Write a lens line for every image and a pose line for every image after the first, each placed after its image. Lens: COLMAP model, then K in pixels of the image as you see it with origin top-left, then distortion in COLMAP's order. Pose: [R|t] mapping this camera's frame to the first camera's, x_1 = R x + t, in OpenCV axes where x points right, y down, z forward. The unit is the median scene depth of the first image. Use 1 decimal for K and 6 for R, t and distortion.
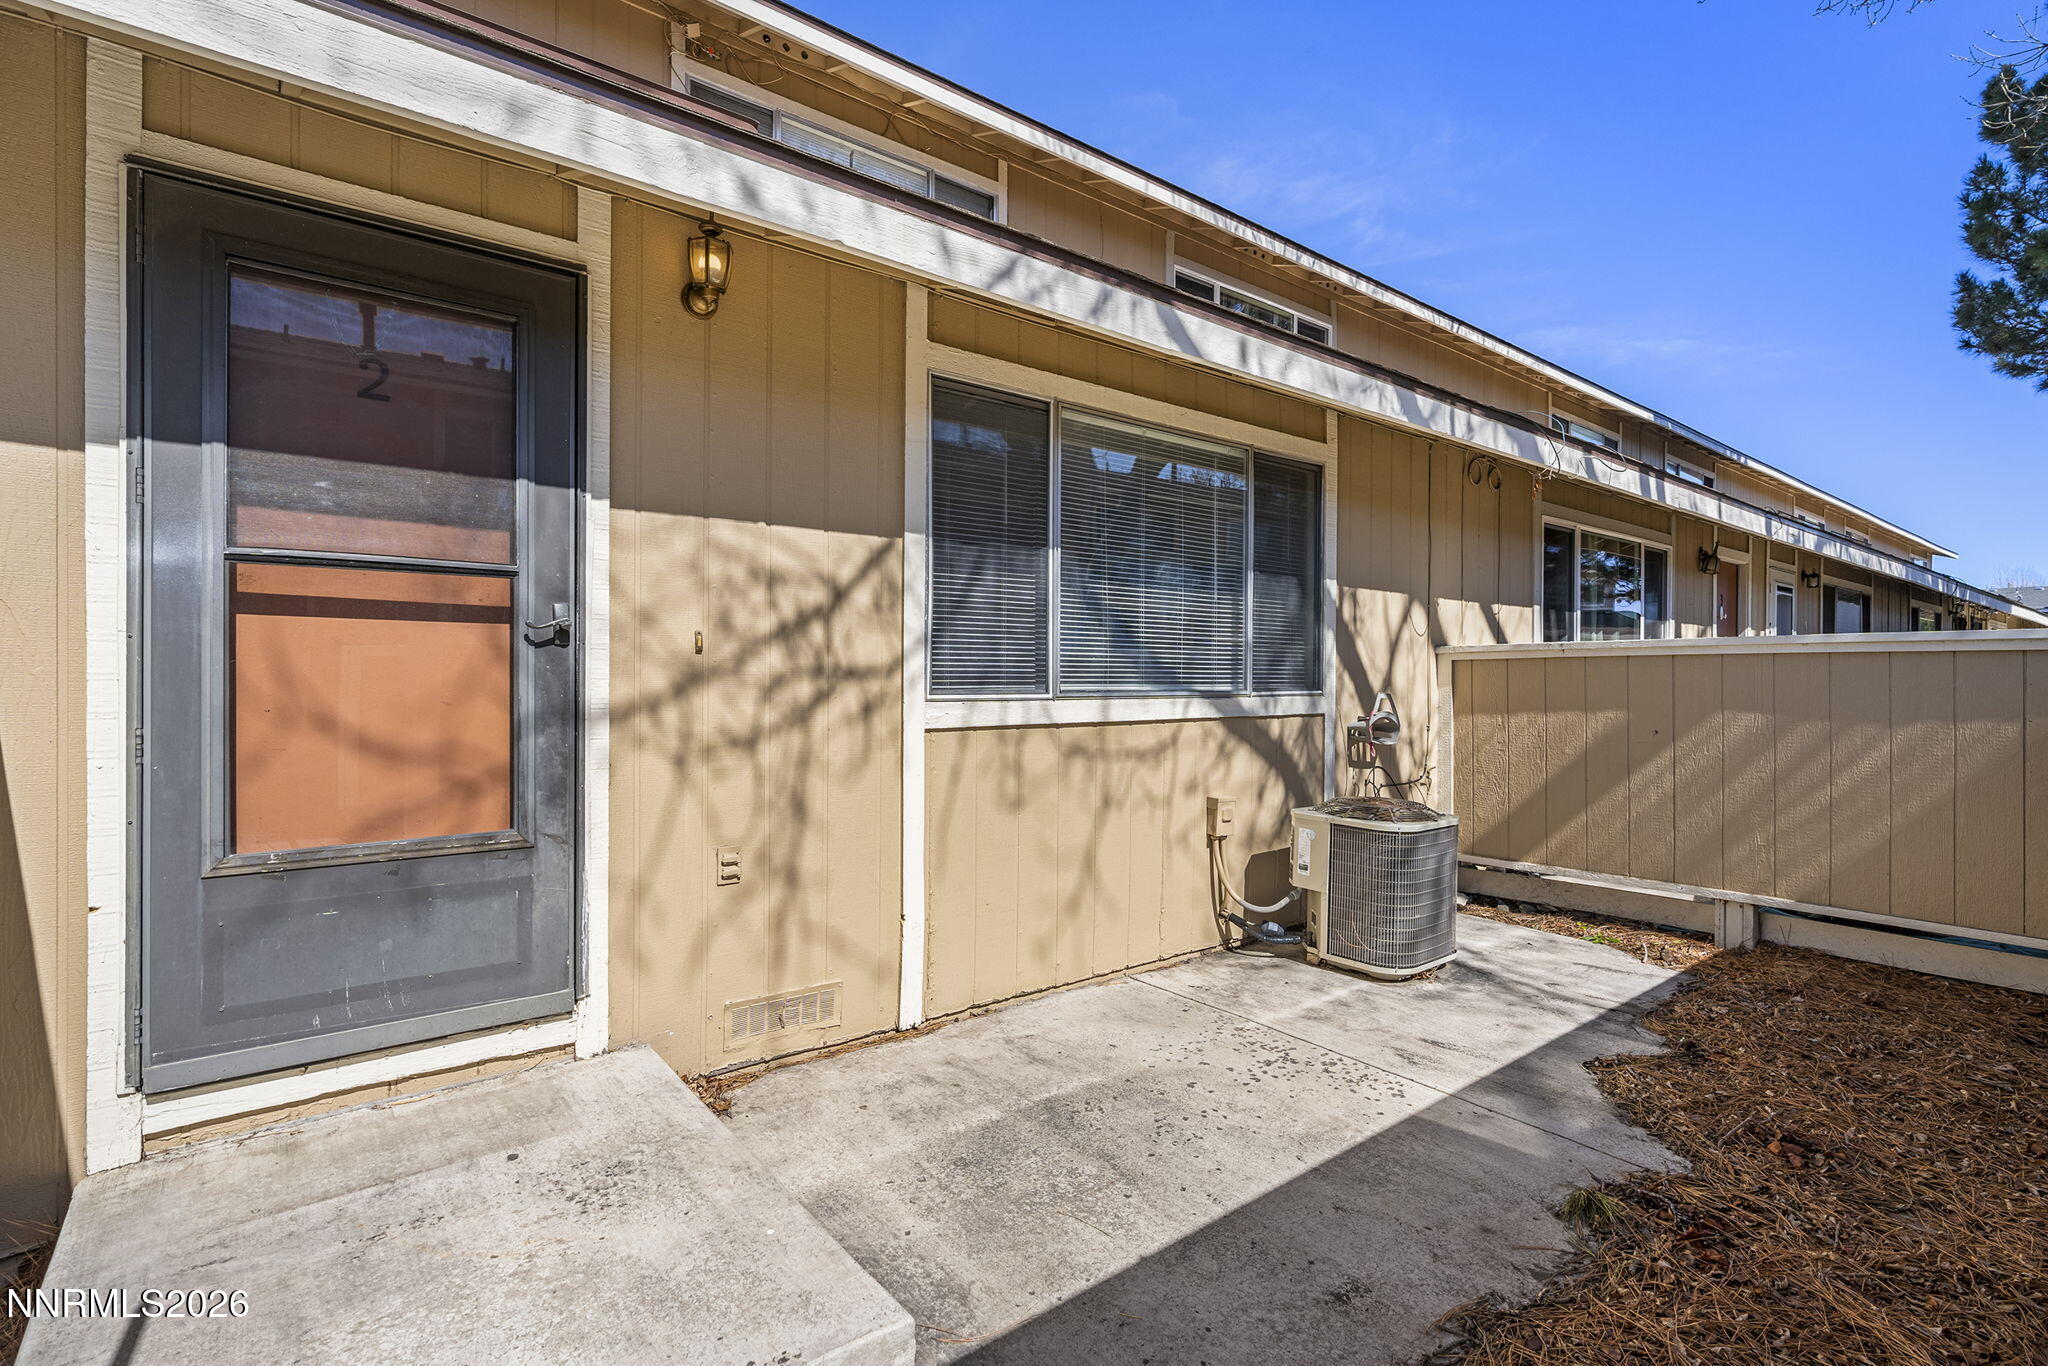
lens RADIAL K [[989.2, 0, 1014.1], [0, 989.2, 683.0], [0, 0, 1]] dist [-0.000334, 0.000318]
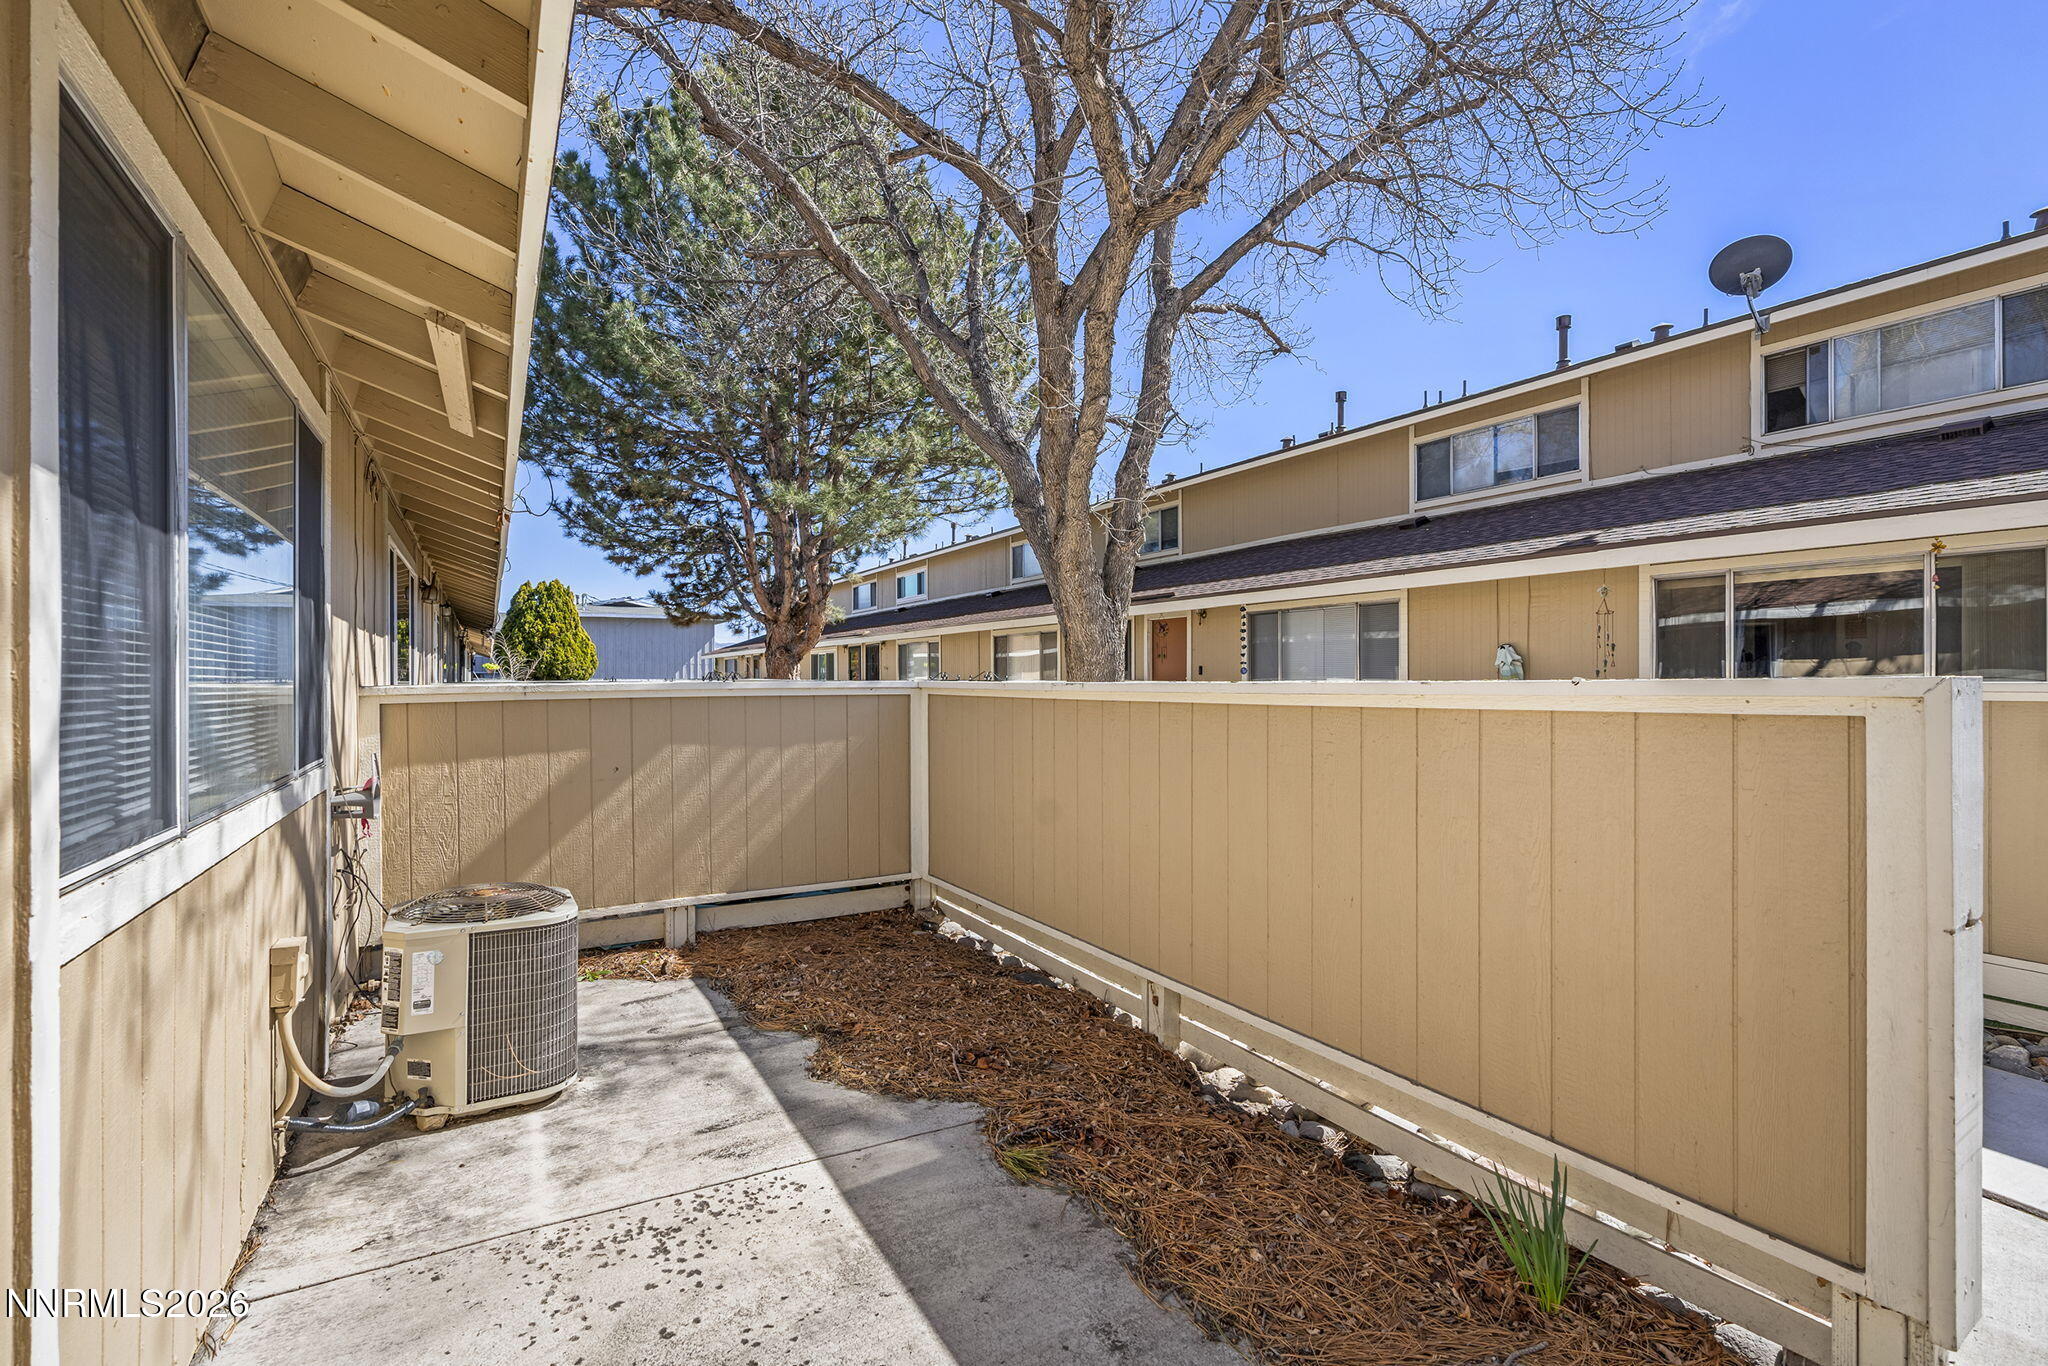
lens RADIAL K [[917.5, 0, 1060.5], [0, 917.5, 691.3], [0, 0, 1]] dist [-0.008378, 0.003419]
pose [[0.135185, -0.015588, 0.990698, -0.343489], [0.013215, 0.999816, 0.013929, -0.051874], [-0.990732, 0.011209, 0.135366, 0.495943]]
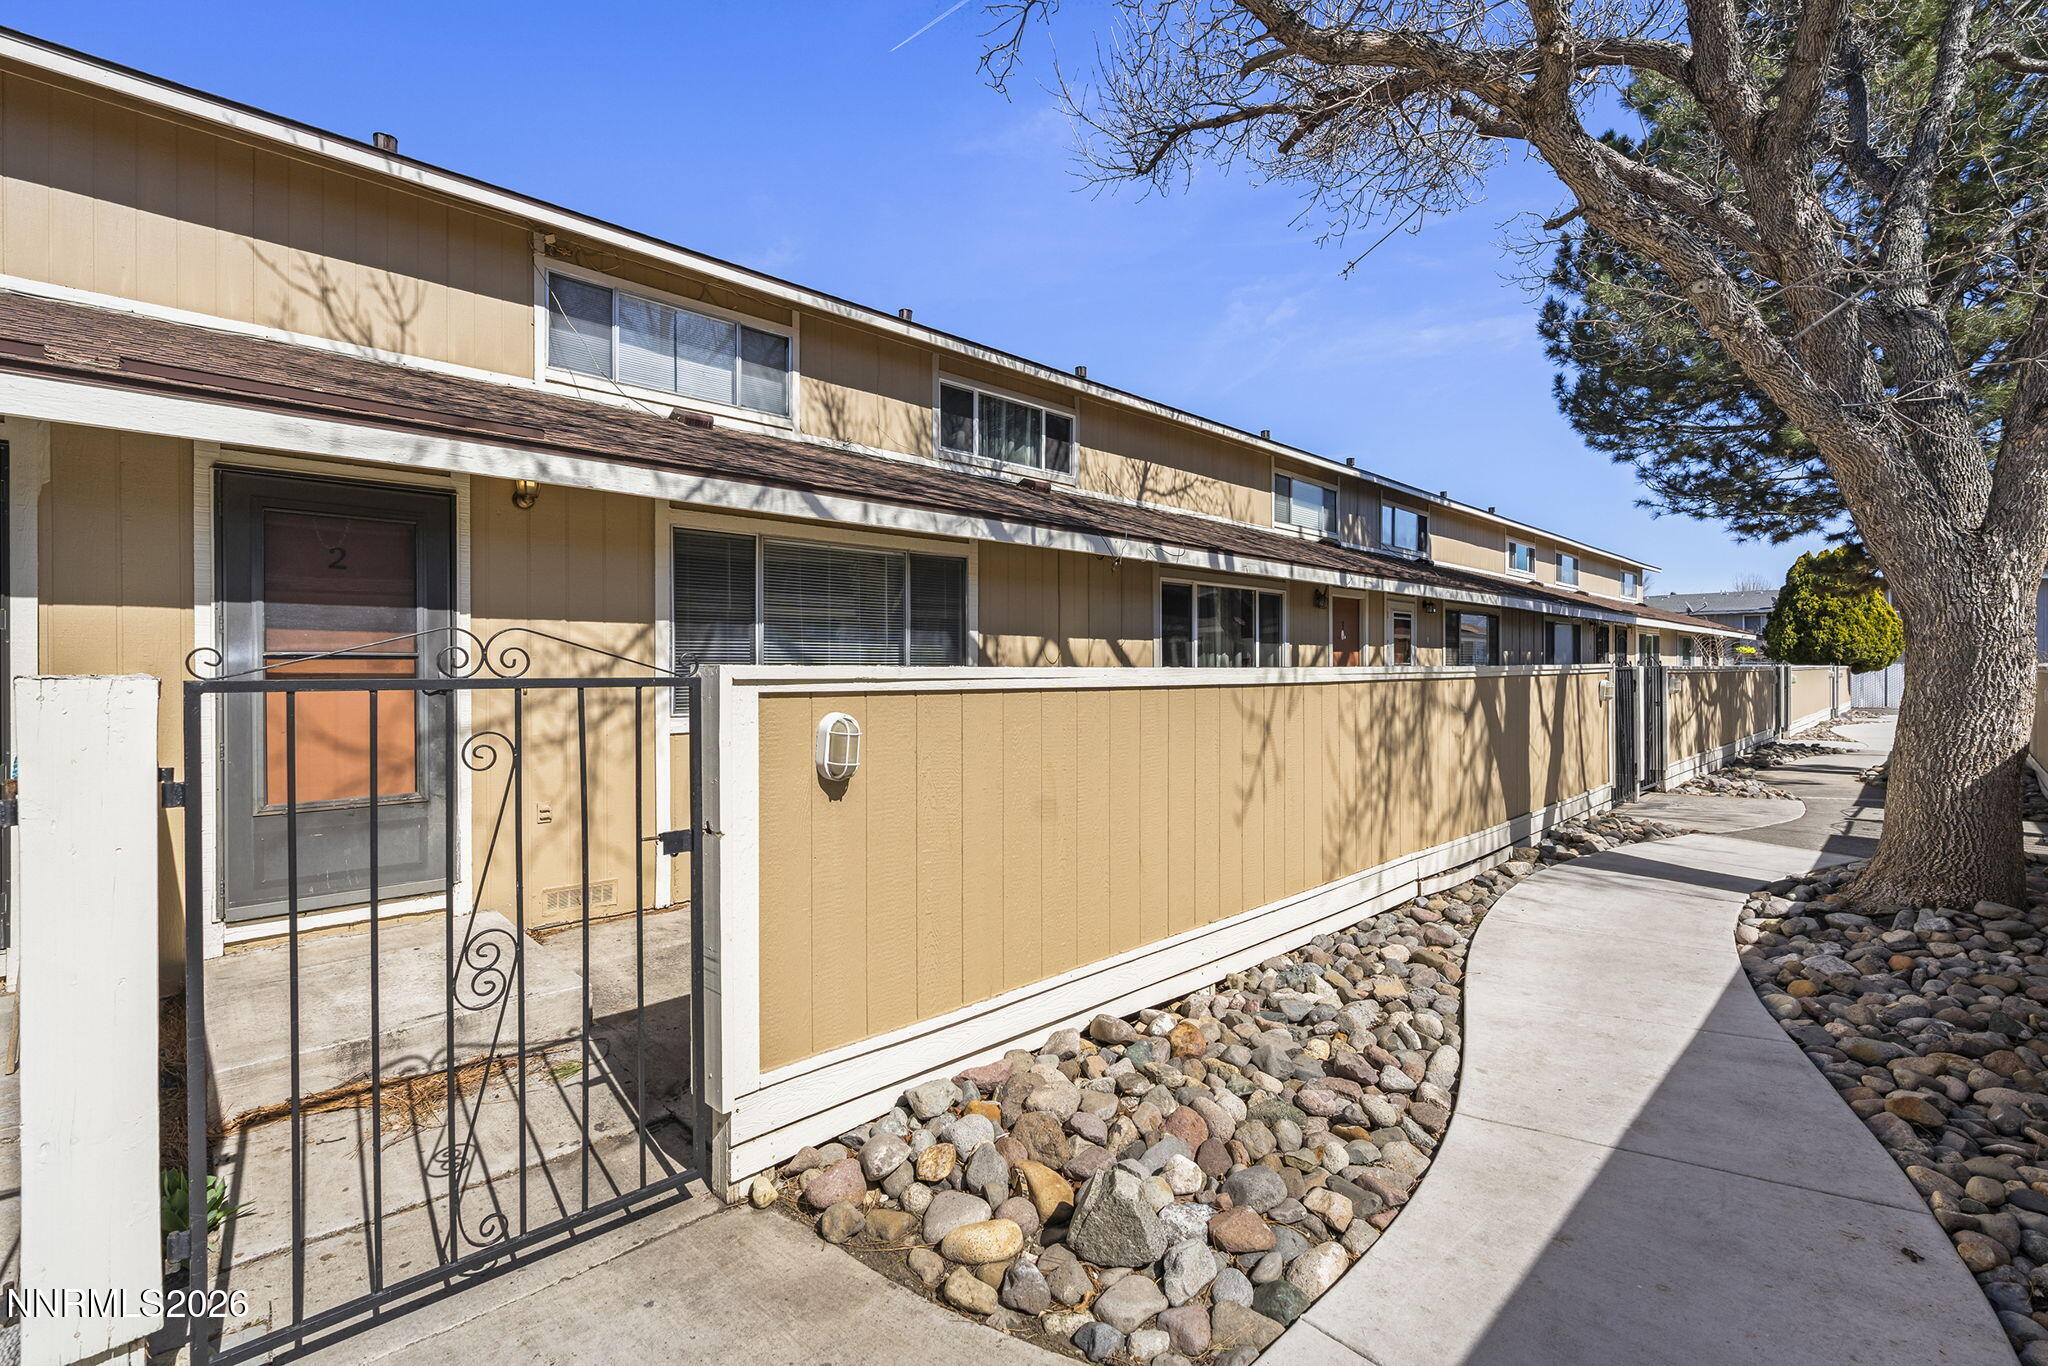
lens RADIAL K [[917.5, 0, 1028.2], [0, 917.5, 670.2], [0, 0, 1]] dist [-0.008378, 0.003419]
pose [[0.991722, -0.011137, 0.127923, 0.317104], [0.012462, 0.999877, -0.009565, -0.039466], [-0.127801, 0.011080, 0.991738, -0.650814]]
